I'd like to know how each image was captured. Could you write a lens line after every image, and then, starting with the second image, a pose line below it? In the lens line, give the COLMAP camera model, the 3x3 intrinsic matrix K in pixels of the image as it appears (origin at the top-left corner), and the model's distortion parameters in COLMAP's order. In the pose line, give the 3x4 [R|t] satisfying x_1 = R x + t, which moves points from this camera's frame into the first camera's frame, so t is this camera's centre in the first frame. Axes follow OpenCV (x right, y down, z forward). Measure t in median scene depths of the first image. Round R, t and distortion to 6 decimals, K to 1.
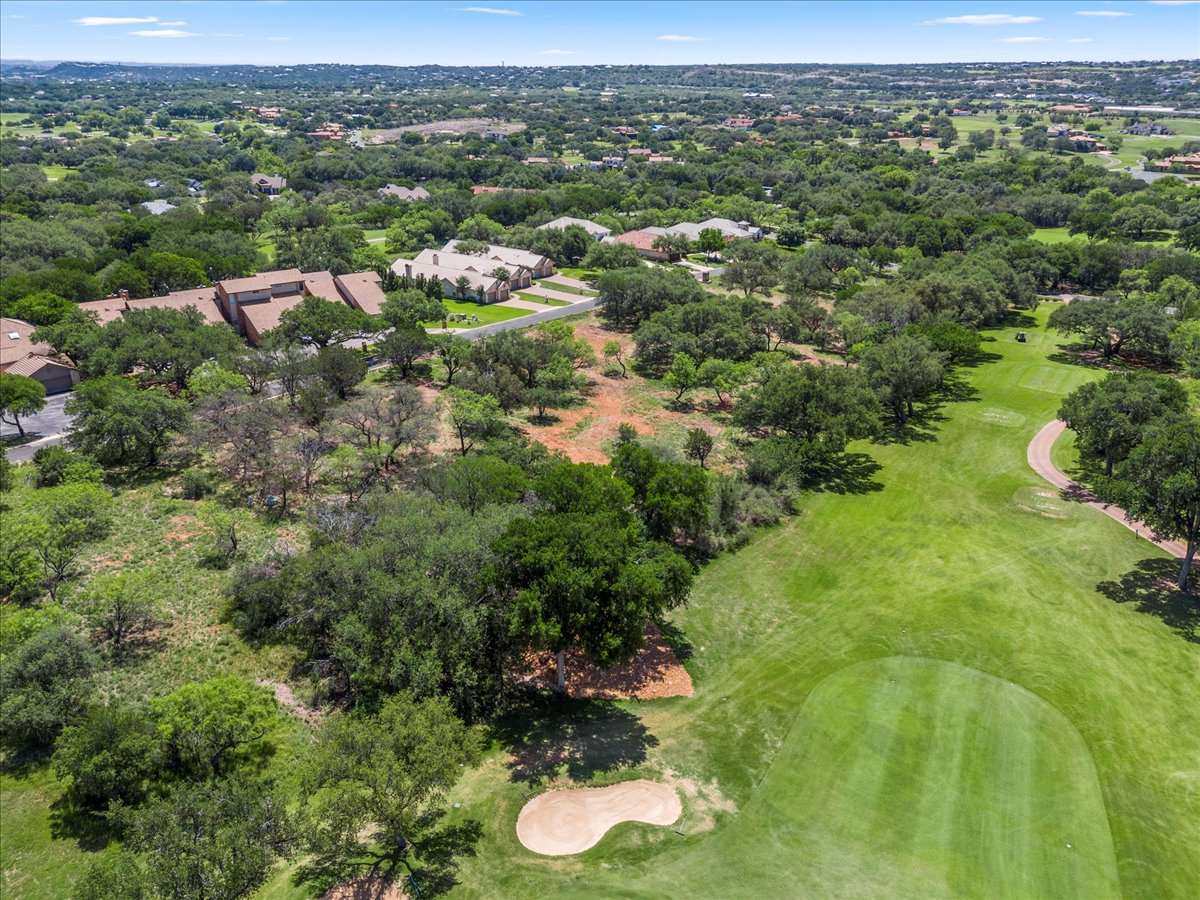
lens RADIAL K [[862.7, 0, 600.0], [0, 862.7, 450.0], [0, 0, 1]] dist [0.056015, -0.048913]
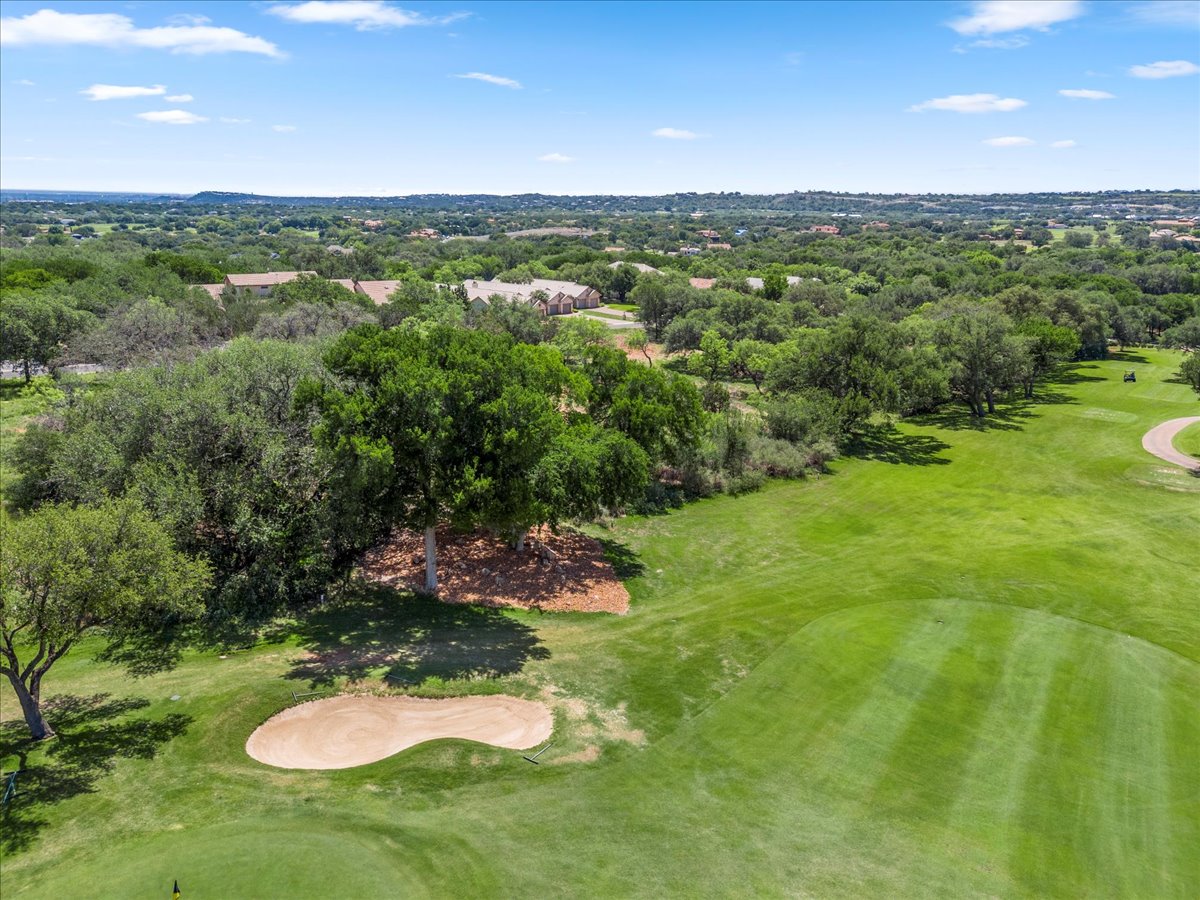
lens RADIAL K [[870.4, 0, 605.5], [0, 870.4, 442.2], [0, 0, 1]] dist [0.071273, -0.071932]
pose [[0.995598, 0.026952, -0.089771, 0.132294], [-0.038823, 0.990323, -0.133240, 0.216944], [0.085311, 0.136138, 0.987010, 0.283010]]
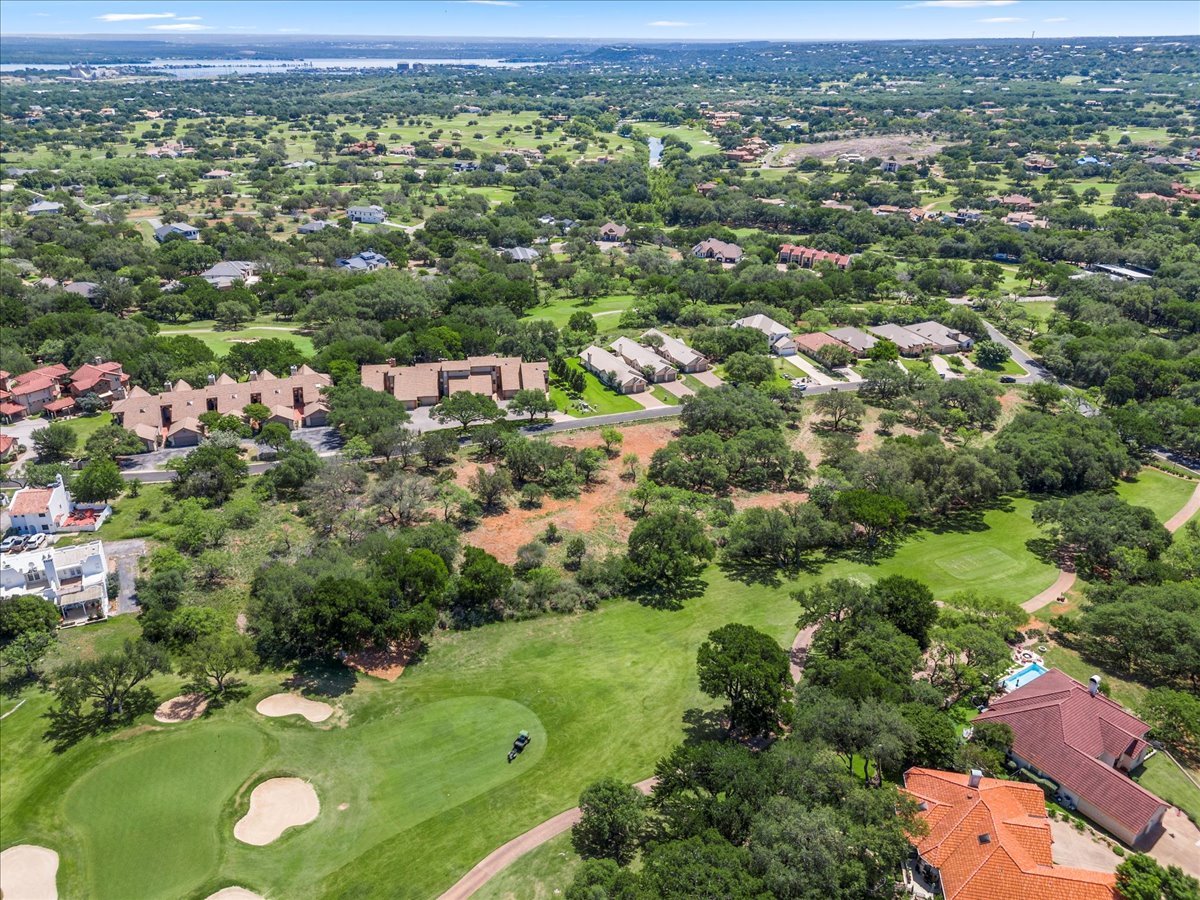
lens RADIAL K [[834.2, 0, 595.1], [0, 834.2, 445.1], [0, 0, 1]] dist [0.032152, -0.001603]
pose [[0.874400, 0.207955, -0.438383, 1.166916], [-0.200763, 0.977593, 0.063297, -0.448439], [0.441723, 0.032664, 0.896557, -0.552745]]
